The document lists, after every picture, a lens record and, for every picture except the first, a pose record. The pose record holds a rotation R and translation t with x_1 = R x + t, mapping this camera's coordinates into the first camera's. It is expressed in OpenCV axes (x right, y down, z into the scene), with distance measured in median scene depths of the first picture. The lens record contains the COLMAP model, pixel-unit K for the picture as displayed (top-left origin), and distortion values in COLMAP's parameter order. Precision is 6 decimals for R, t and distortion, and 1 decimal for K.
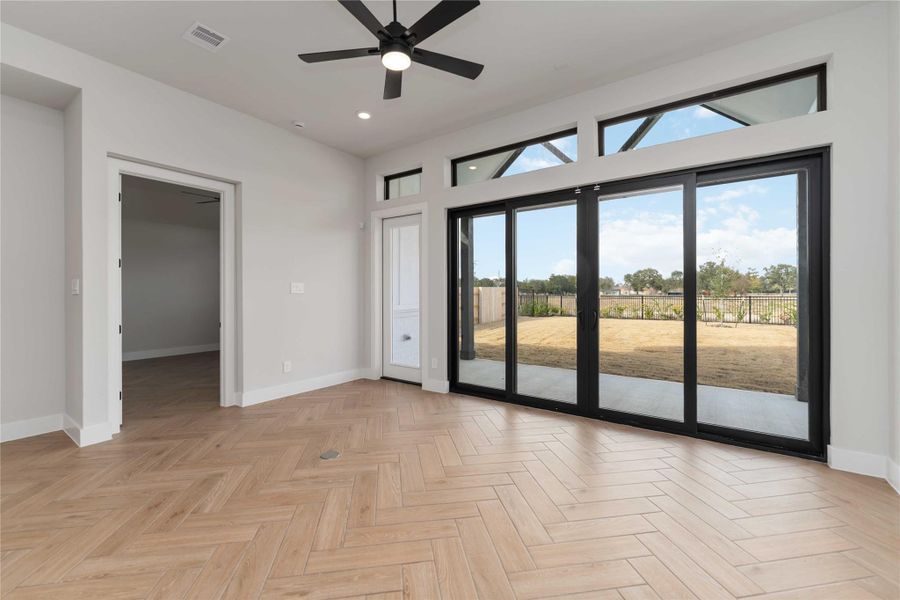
lens RADIAL K [[368.5, 0, 450.1], [0, 368.5, 294.2], [0, 0, 1]] dist [0.000792, -0.000002]
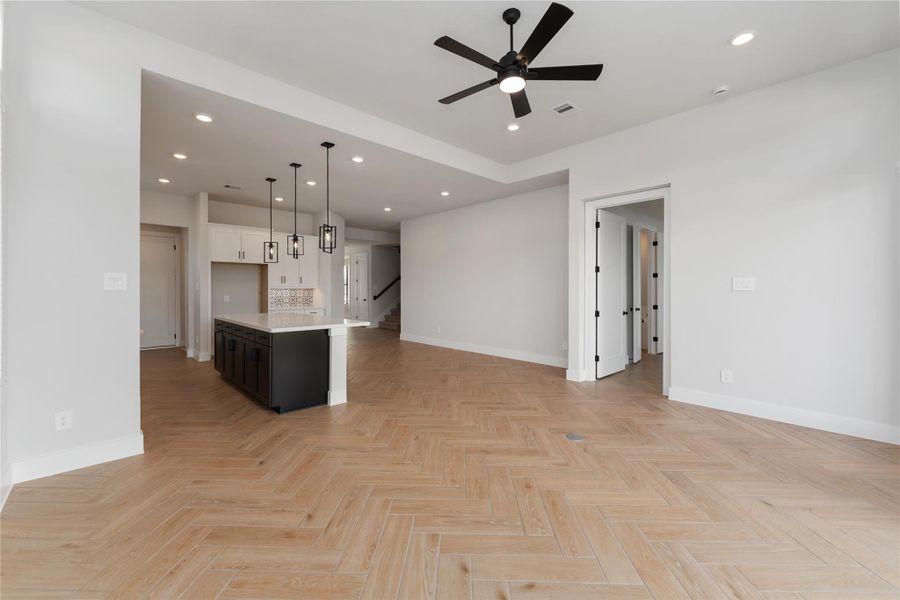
lens RADIAL K [[368.5, 0, 450.1], [0, 368.5, 294.2], [0, 0, 1]] dist [0.000792, -0.000002]
pose [[-0.195991, 0.015709, -0.980480, 0.951335], [-0.004030, 0.999850, 0.016825, -0.009064], [0.980597, 0.007249, -0.195898, 0.981130]]
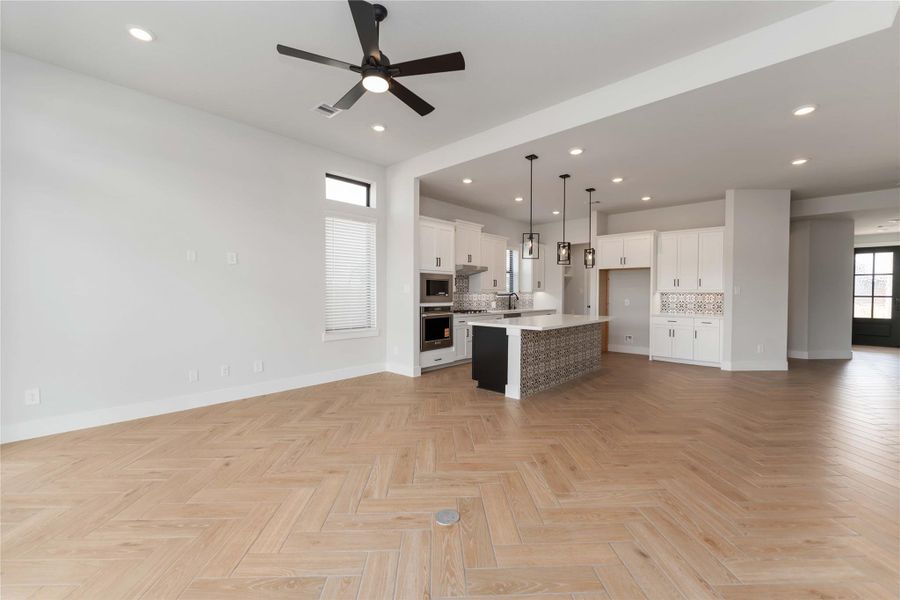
lens RADIAL K [[368.5, 0, 450.1], [0, 368.5, 294.2], [0, 0, 1]] dist [0.000792, -0.000002]
pose [[-0.990770, -0.000906, 0.135550, -0.497234], [-0.000033, 0.999979, 0.006438, -0.006611], [-0.135553, 0.006374, -0.990750, 1.987354]]
